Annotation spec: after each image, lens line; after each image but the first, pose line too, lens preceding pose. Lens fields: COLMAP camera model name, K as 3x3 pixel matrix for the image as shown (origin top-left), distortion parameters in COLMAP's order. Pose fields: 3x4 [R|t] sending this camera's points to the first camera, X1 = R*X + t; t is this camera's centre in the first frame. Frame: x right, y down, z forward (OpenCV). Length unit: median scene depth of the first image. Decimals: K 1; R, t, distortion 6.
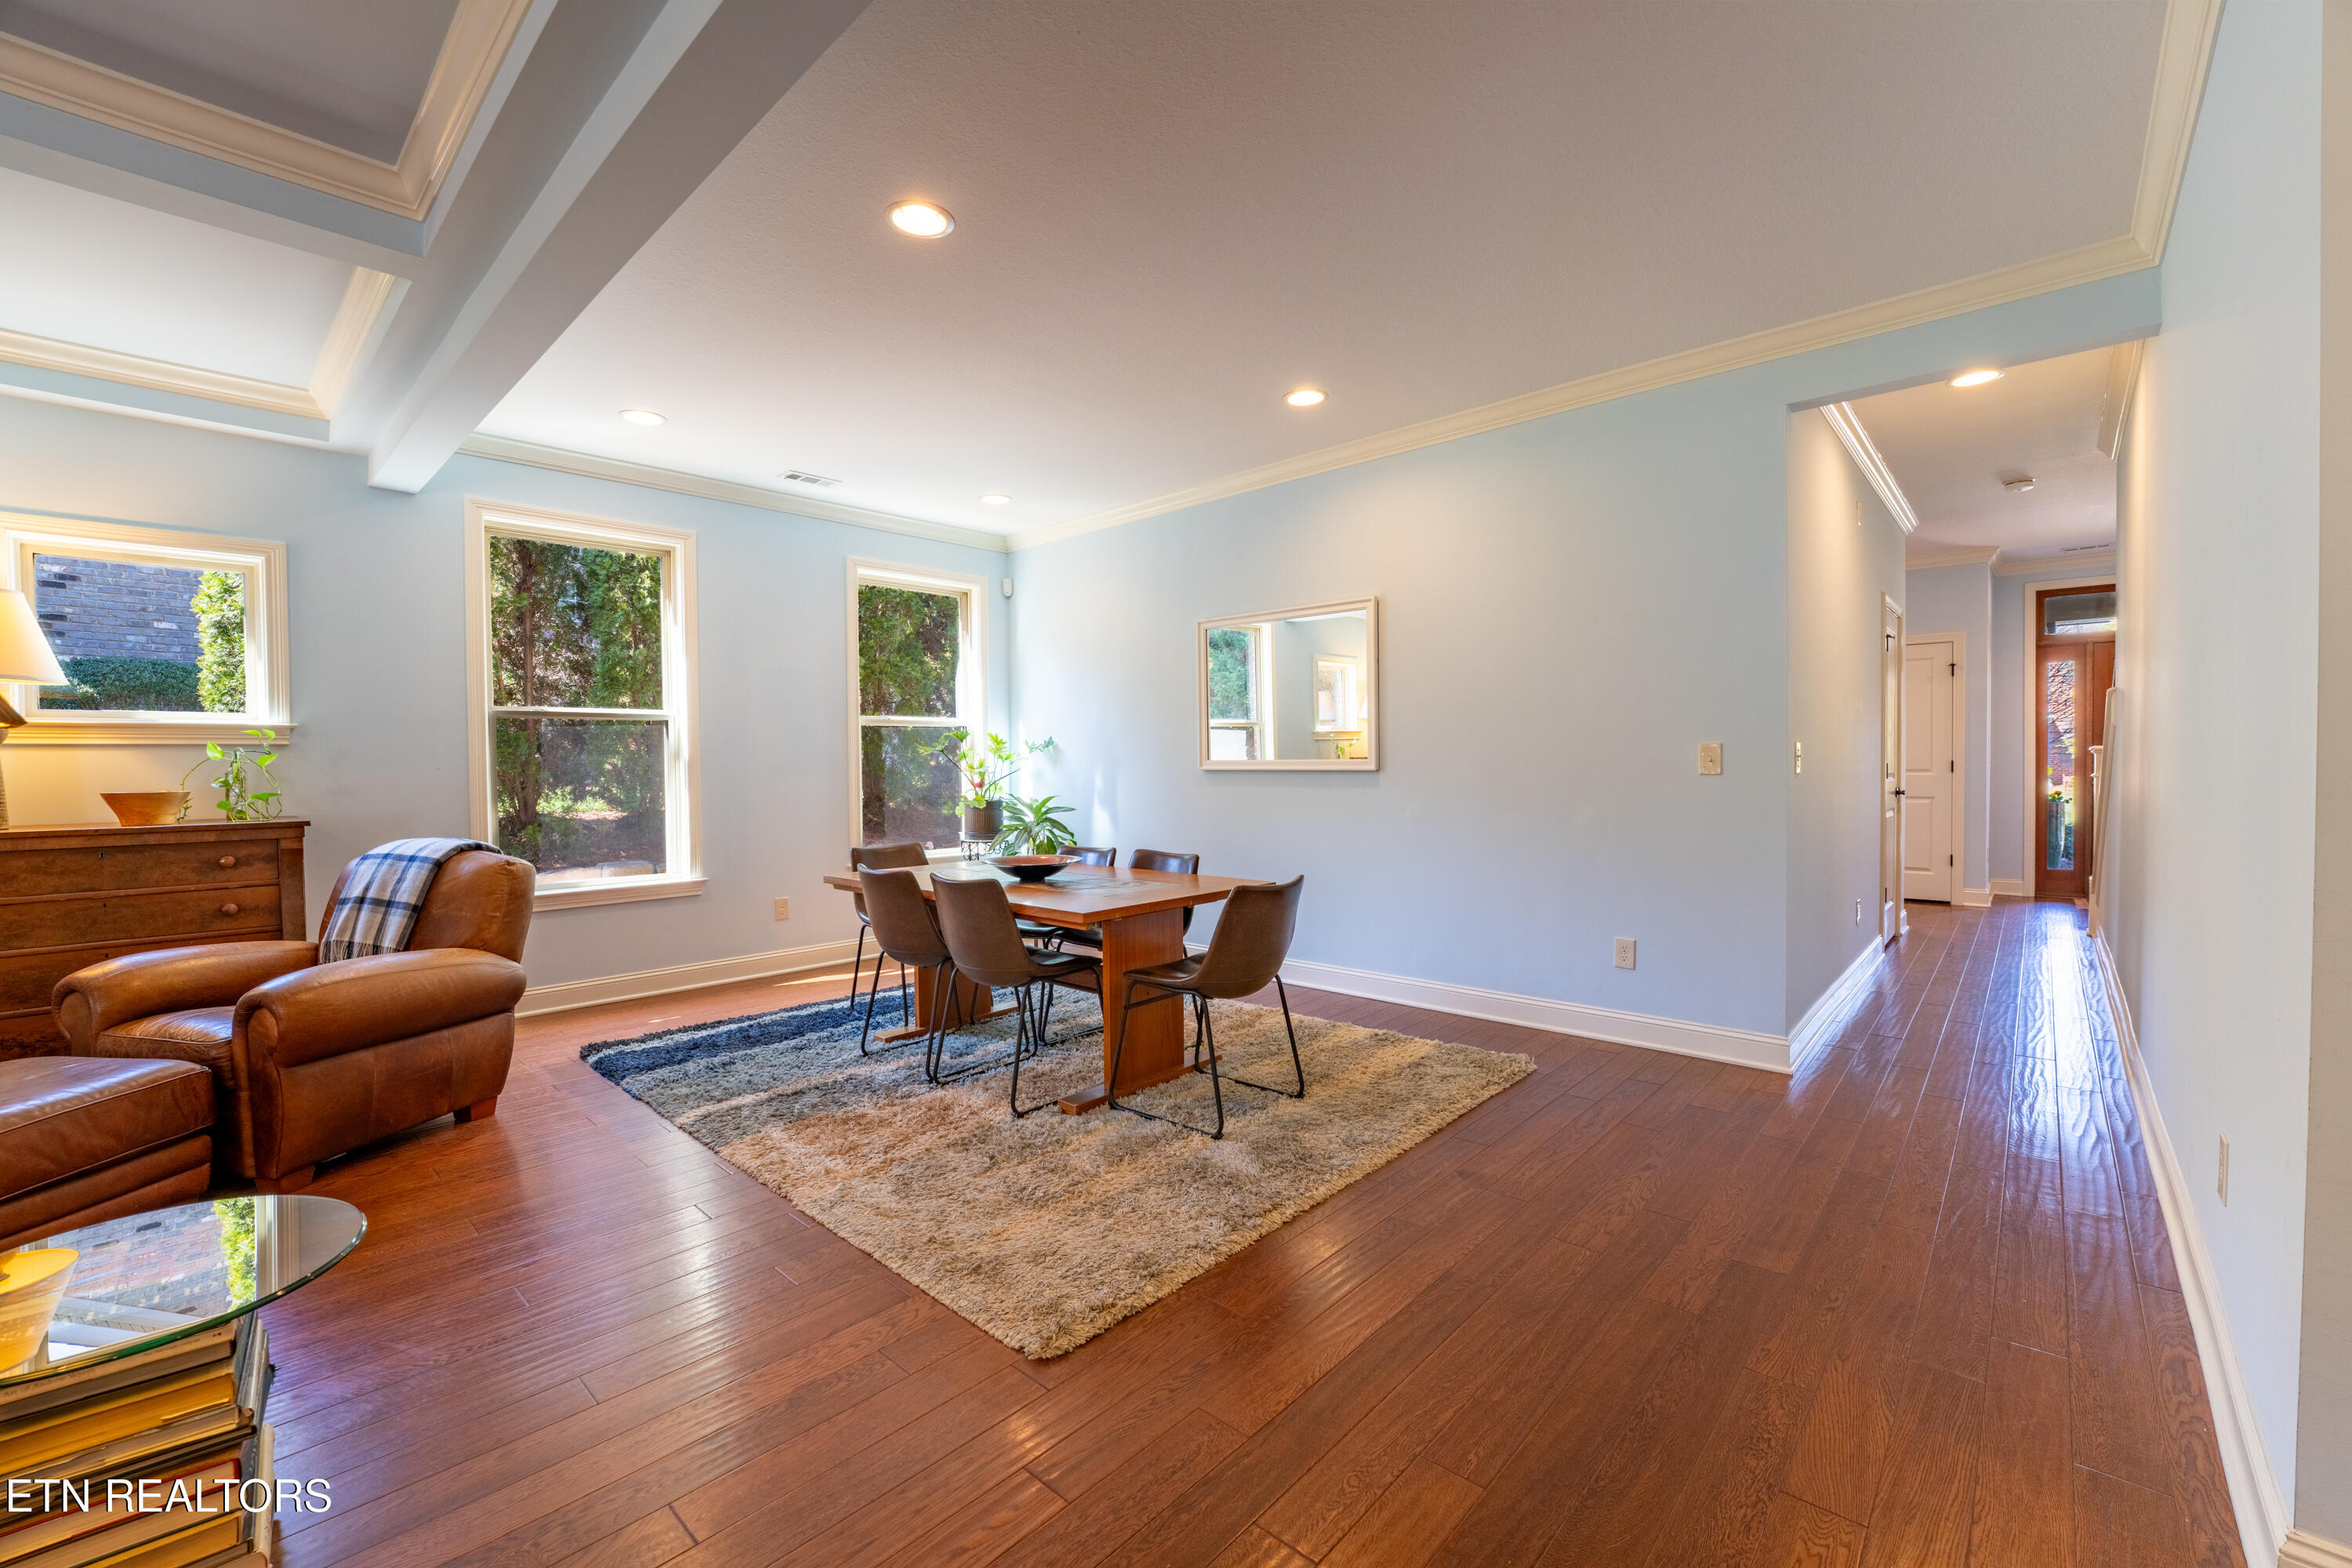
lens RADIAL K [[957.4, 0, 1176.0], [0, 957.4, 784.0], [0, 0, 1]] dist [-0.026627, 0.000400]
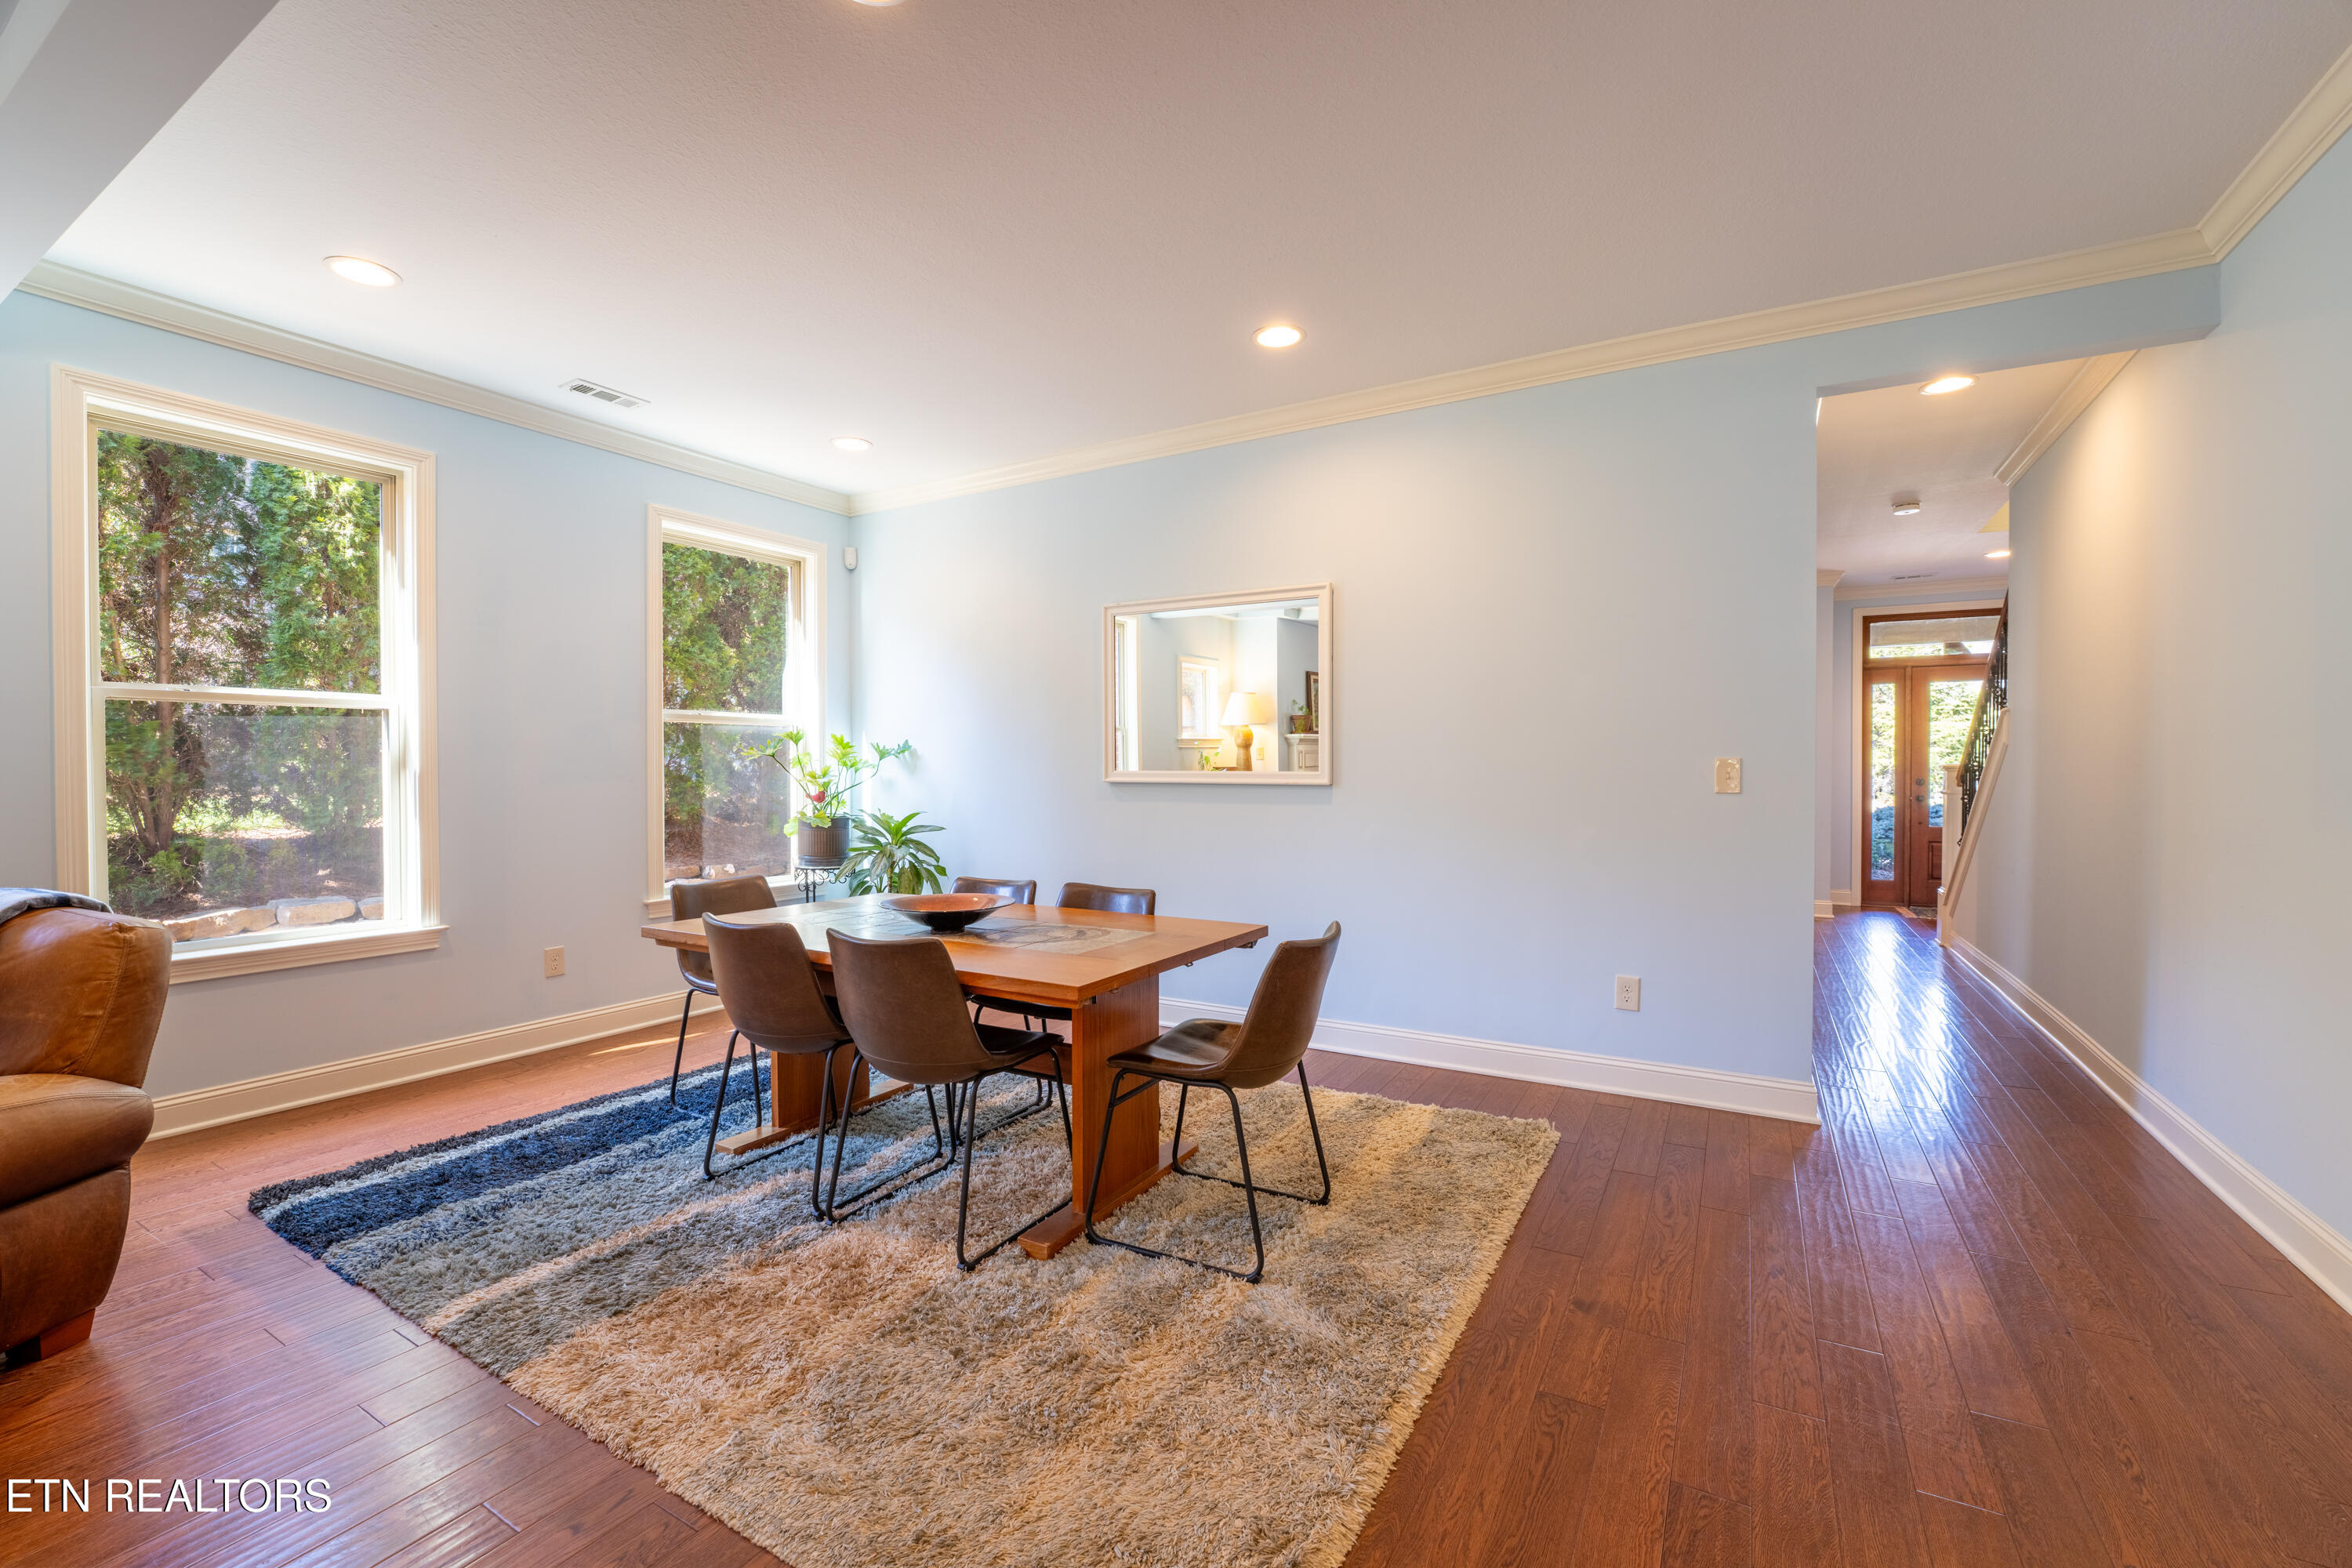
lens RADIAL K [[982.9, 0, 1176.0], [0, 982.9, 784.0], [0, 0, 1]] dist [-0.032295, 0.006458]
pose [[0.976934, 0.005977, 0.213456, -0.139227], [-0.004220, 0.999953, -0.008683, -0.007904], [-0.213498, 0.007582, 0.976914, 0.203637]]
